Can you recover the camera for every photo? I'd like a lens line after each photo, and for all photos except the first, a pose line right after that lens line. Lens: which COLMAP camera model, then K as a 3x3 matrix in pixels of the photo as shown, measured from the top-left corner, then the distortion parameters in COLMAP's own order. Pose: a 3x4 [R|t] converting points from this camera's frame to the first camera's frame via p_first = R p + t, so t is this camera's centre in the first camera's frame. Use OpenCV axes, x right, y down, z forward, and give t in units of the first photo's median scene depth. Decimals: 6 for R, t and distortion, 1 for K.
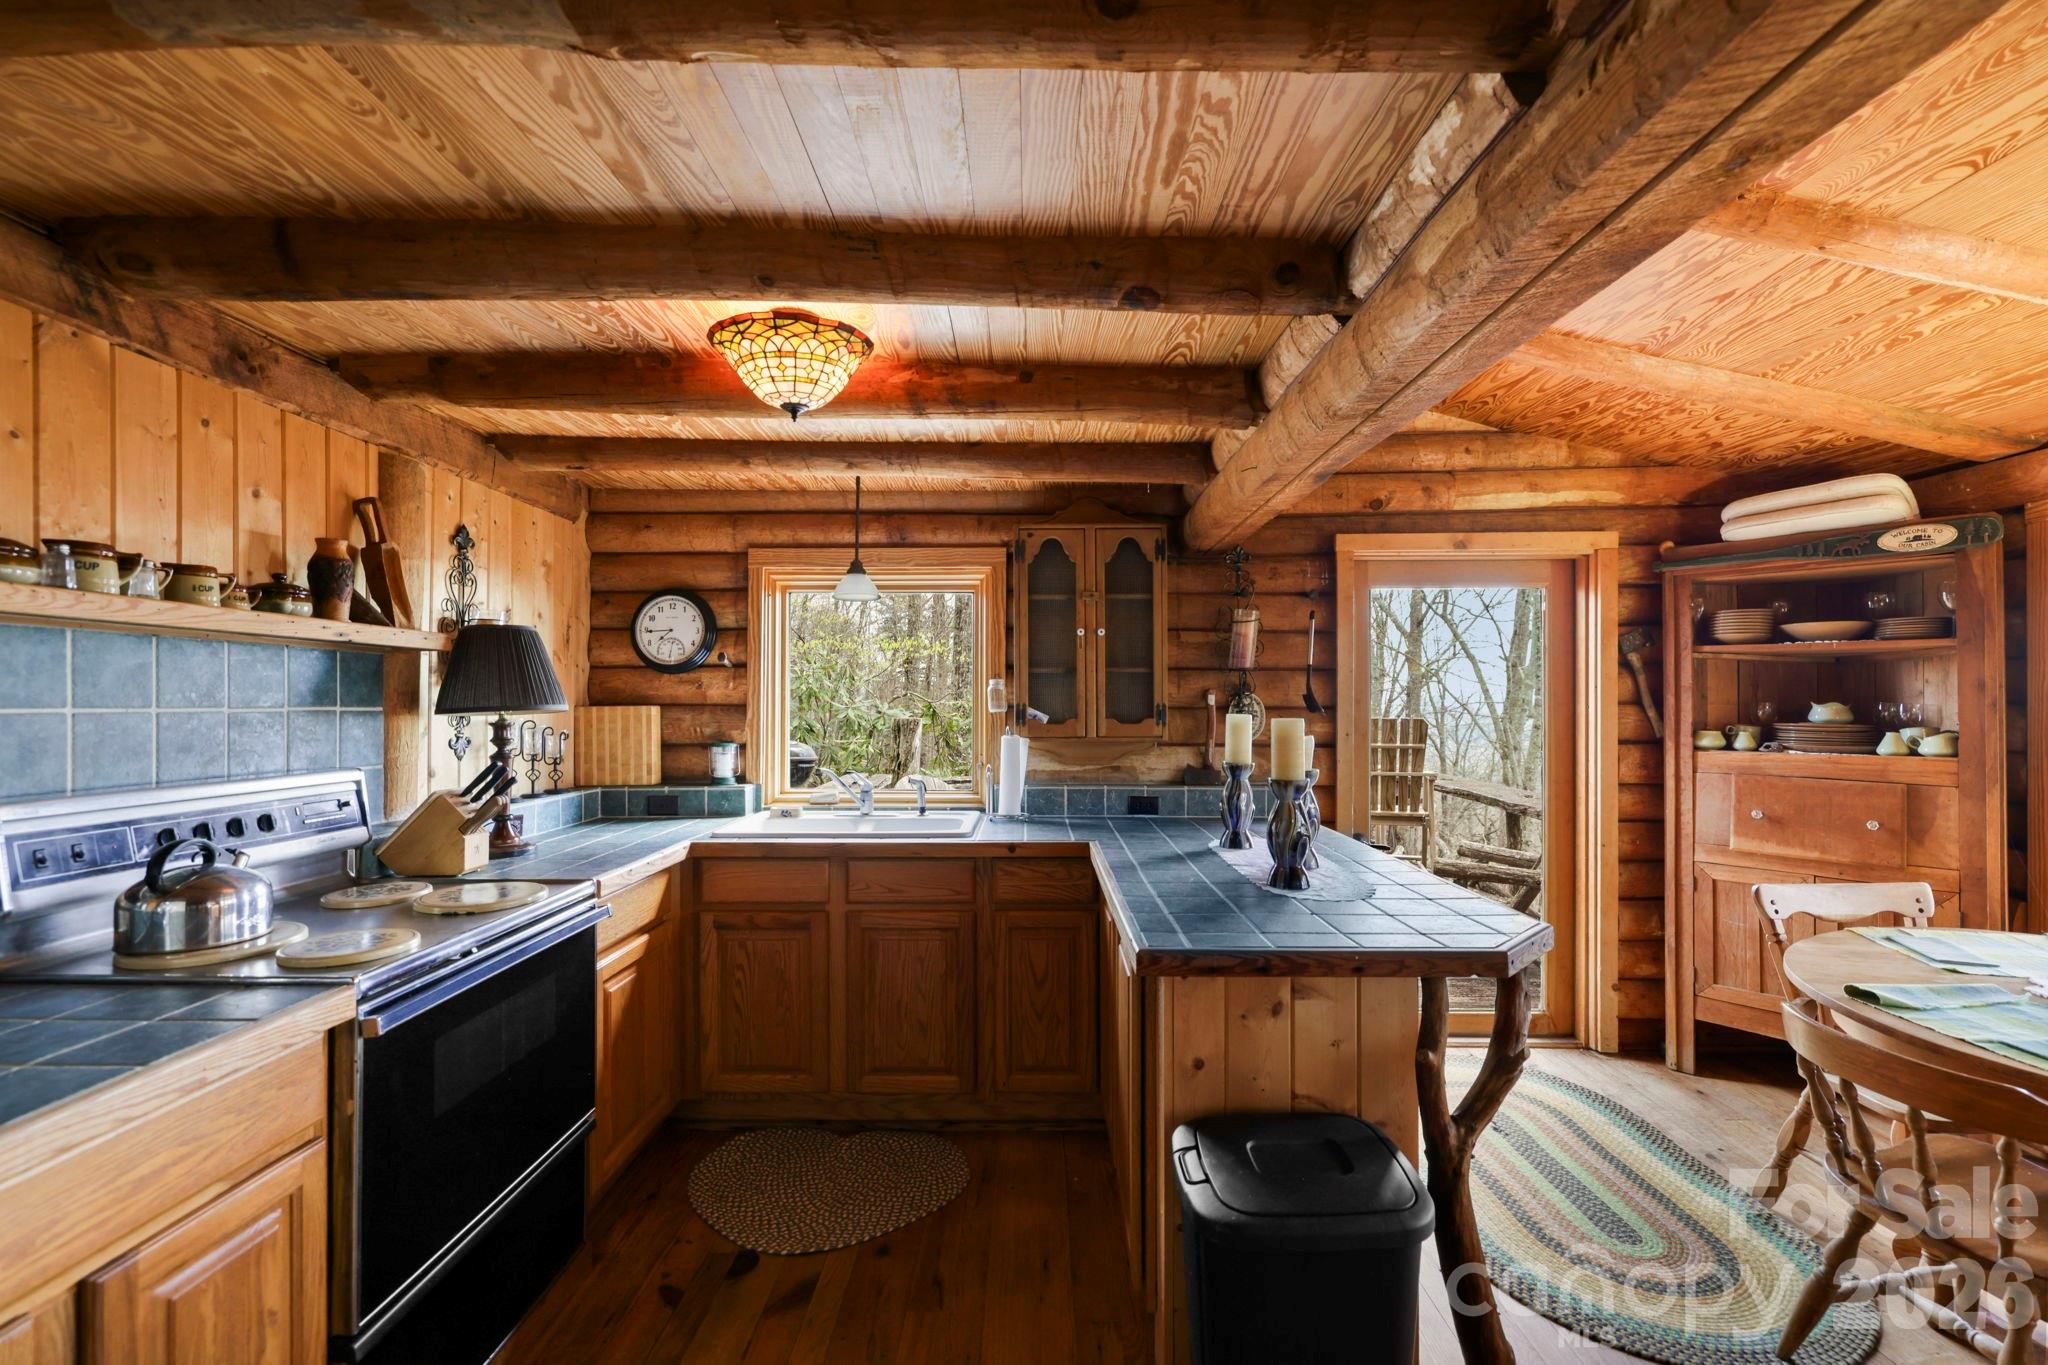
lens RADIAL K [[874.5, 0, 1015.9], [0, 874.5, 697.3], [0, 0, 1]] dist [0.002511, 0.000194]
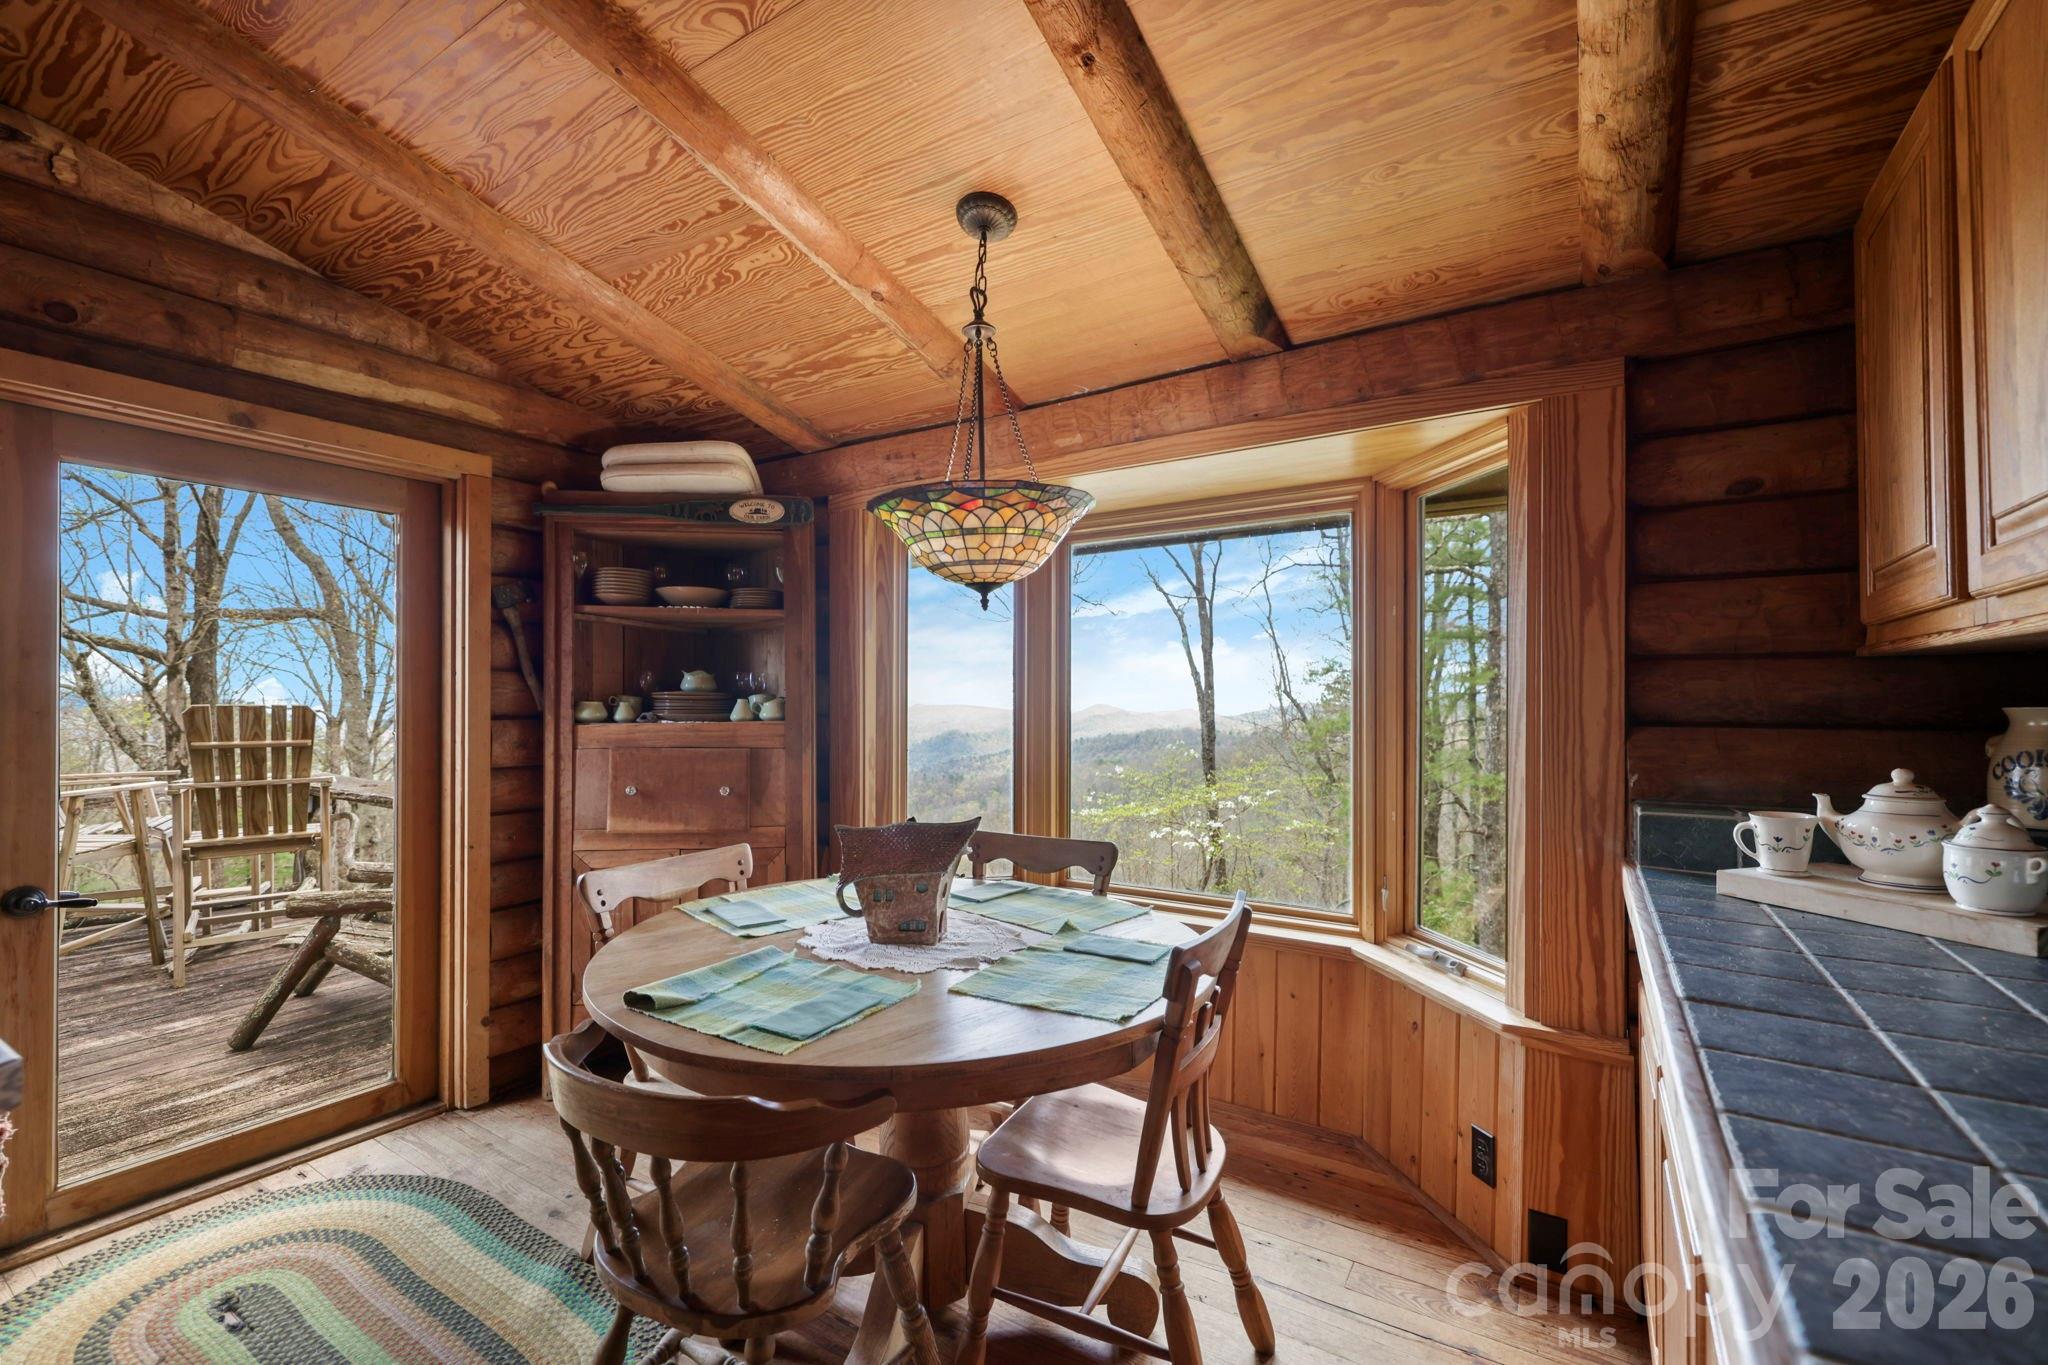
lens RADIAL K [[874.5, 0, 1015.9], [0, 874.5, 697.3], [0, 0, 1]] dist [0.002511, 0.000194]
pose [[0.526670, 0.005176, 0.850054, 0.273681], [0.000375, 0.999980, -0.006322, 0.041058], [-0.850070, 0.003648, 0.526658, 0.171937]]
